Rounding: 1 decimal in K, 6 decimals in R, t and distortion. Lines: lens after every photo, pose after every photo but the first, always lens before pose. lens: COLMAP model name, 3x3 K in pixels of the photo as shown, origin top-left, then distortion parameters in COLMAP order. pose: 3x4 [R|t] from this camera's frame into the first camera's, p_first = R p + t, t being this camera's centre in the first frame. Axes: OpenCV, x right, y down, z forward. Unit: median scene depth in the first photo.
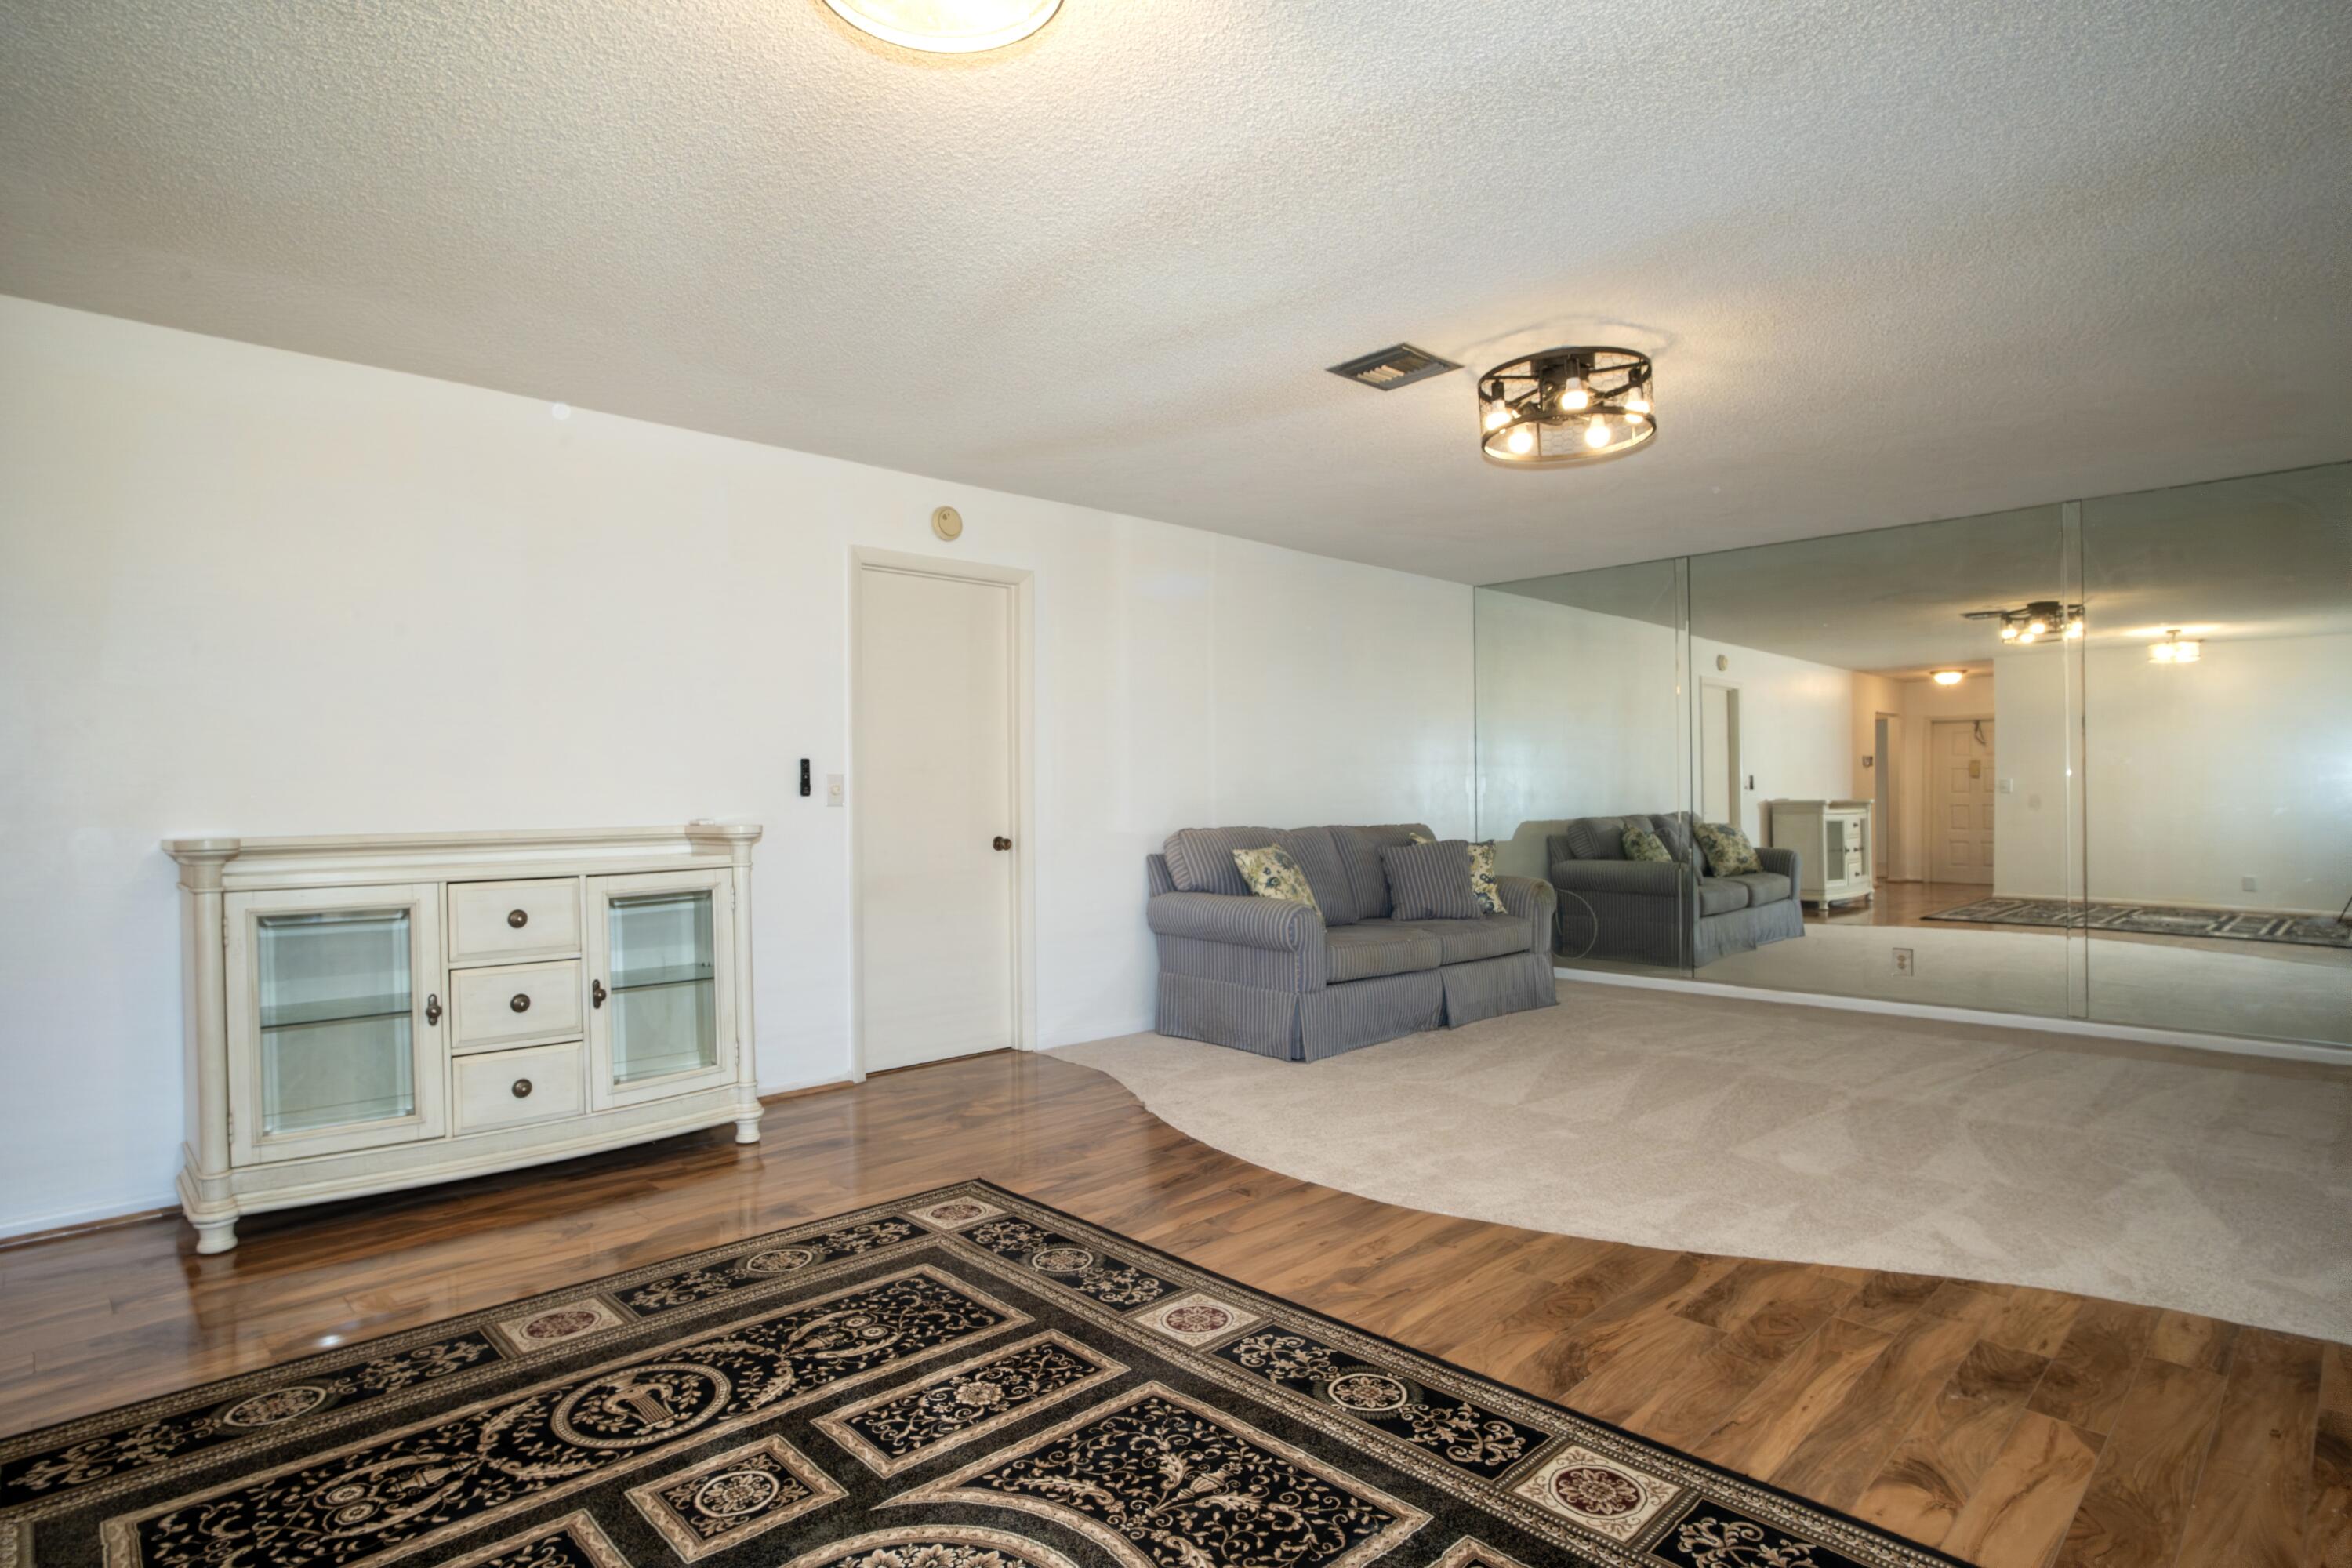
lens RADIAL K [[1229.6, 0, 1176.0], [0, 1229.6, 784.0], [0, 0, 1]] dist [-0.057218, 0.027077]
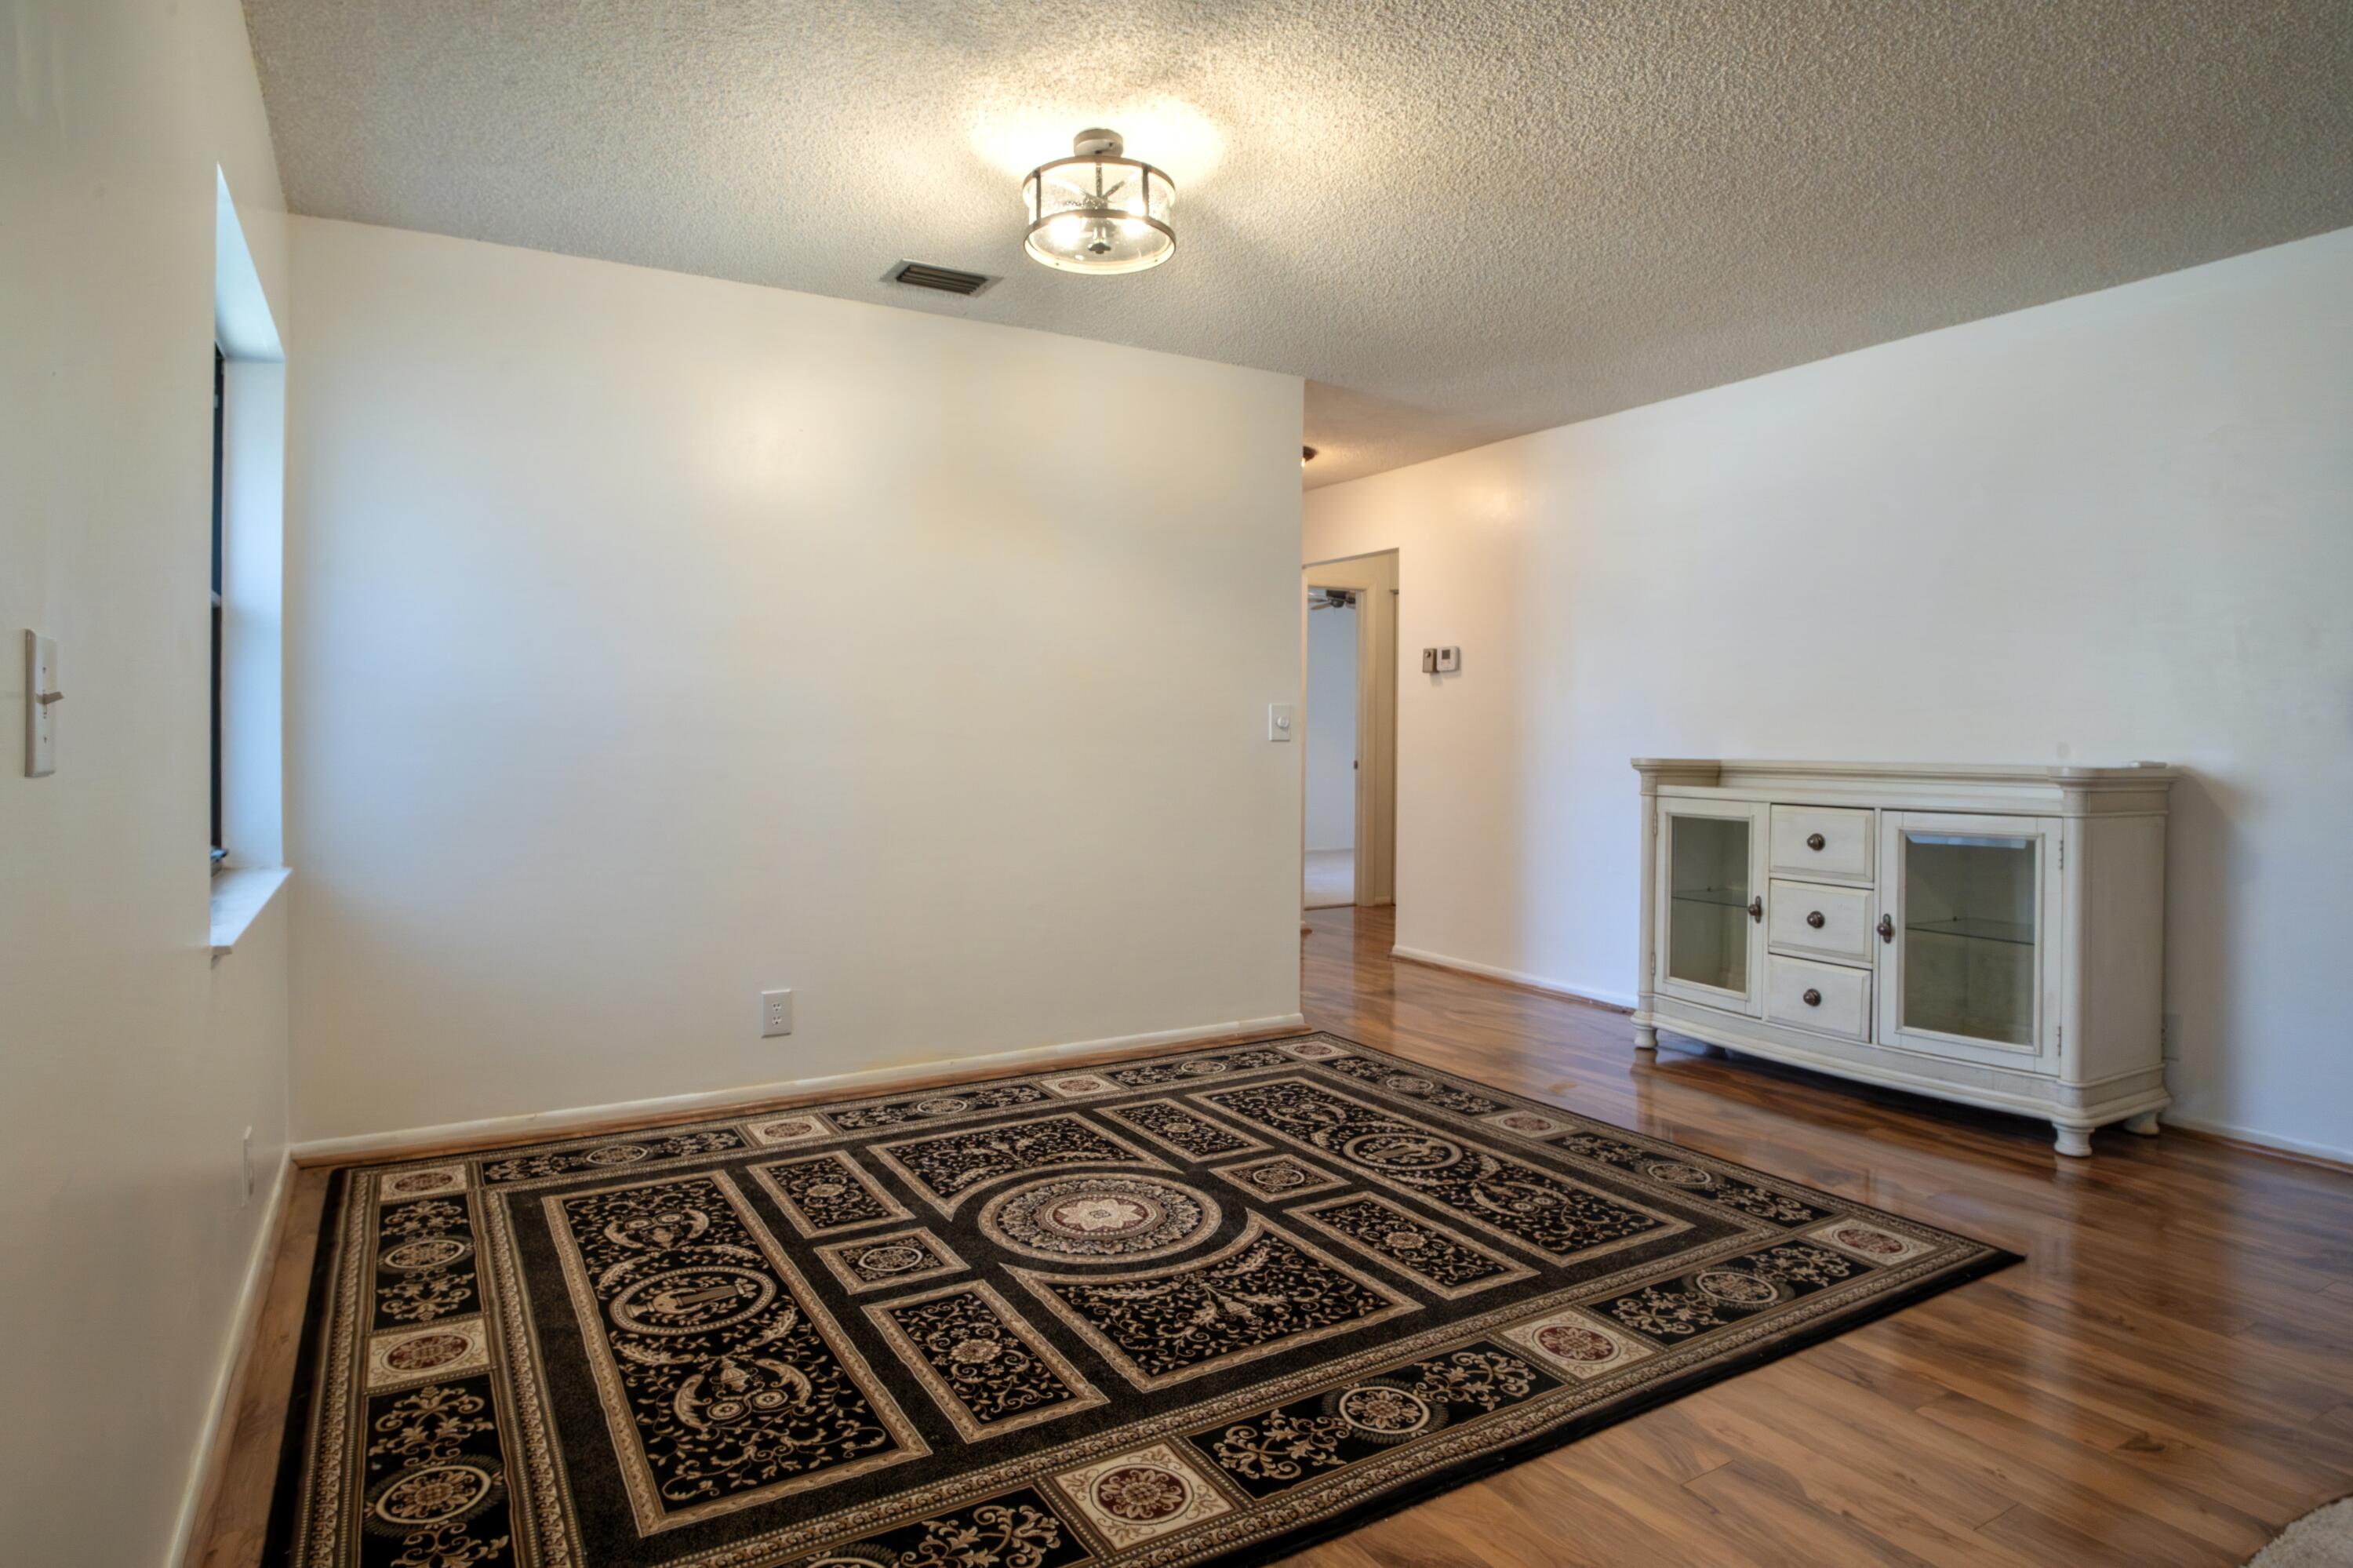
lens RADIAL K [[1298.8, 0, 1146.6], [0, 1298.8, 790.3], [0, 0, 1]] dist [-0.035462, 0.023110]
pose [[-0.248095, 0.050876, -0.967399, 0.993622], [0.007105, 0.998689, 0.050699, 0.003056], [0.968710, 0.005704, -0.248131, 0.974600]]
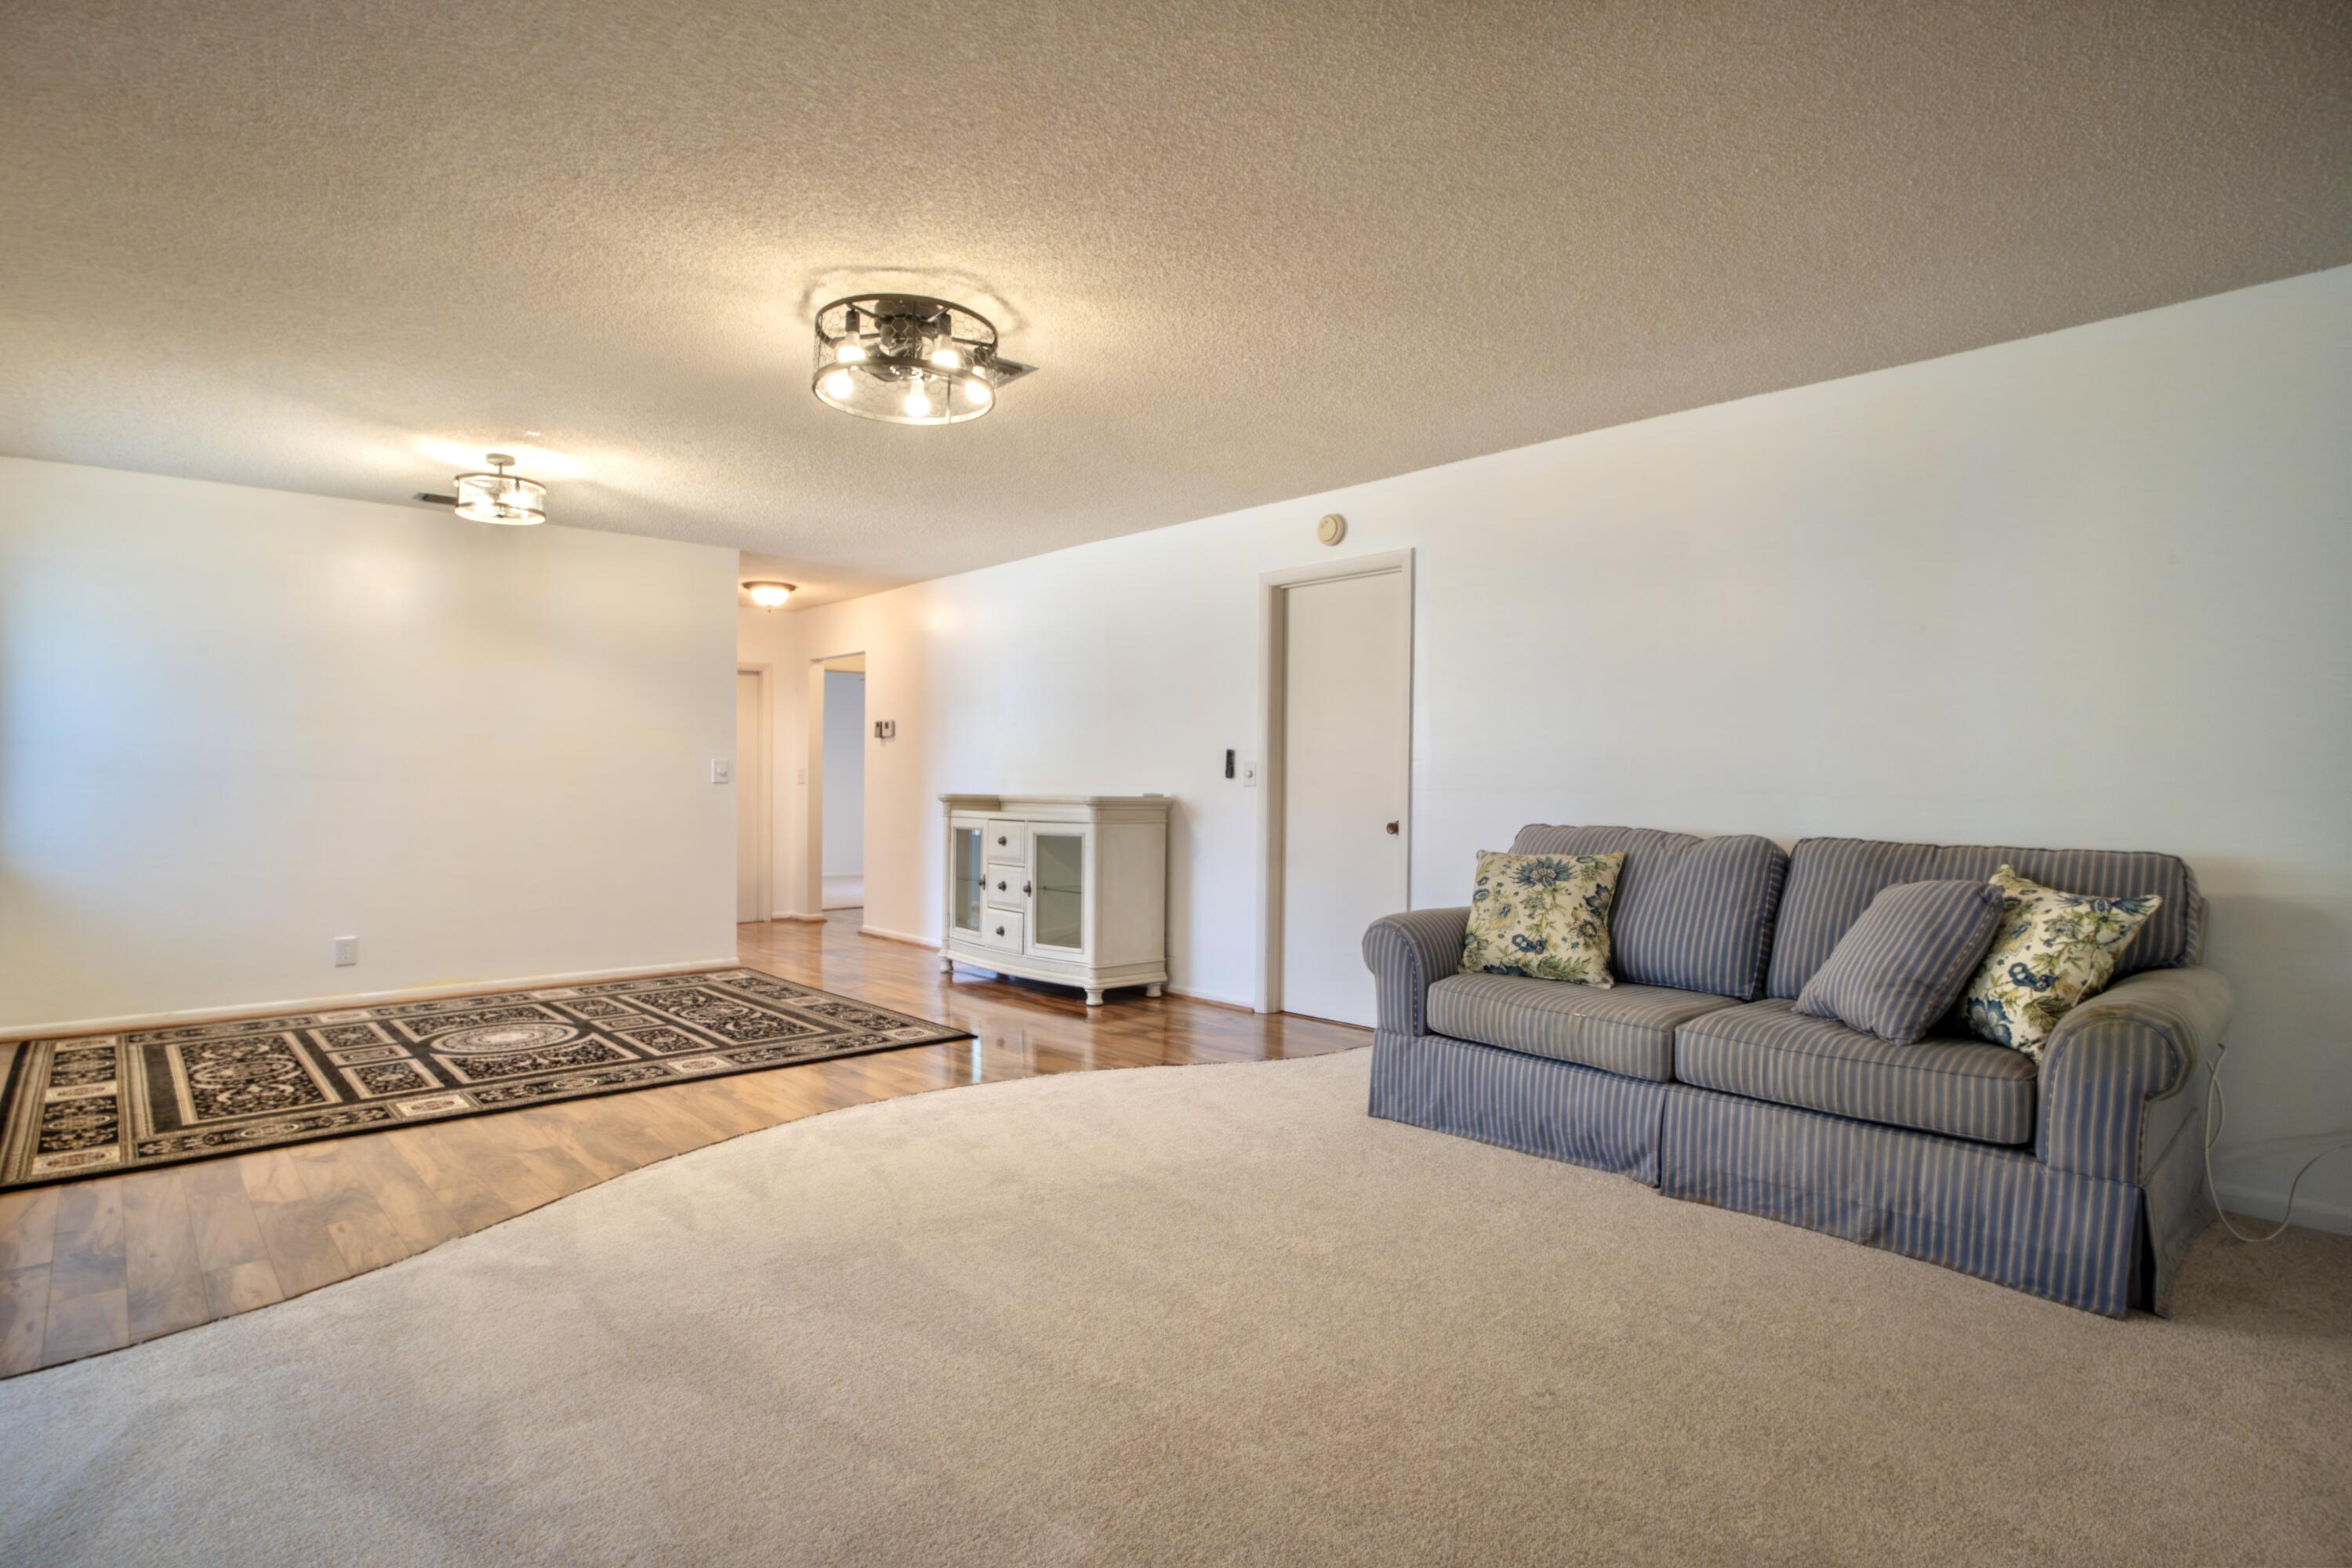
lens RADIAL K [[1229.6, 0, 1176.0], [0, 1229.6, 784.0], [0, 0, 1]] dist [-0.057218, 0.027077]
pose [[-0.039987, 0.009263, -0.999157, 1.869946], [-0.000129, 0.999957, 0.009276, 0.007364], [0.999200, 0.000499, -0.039984, 1.862223]]
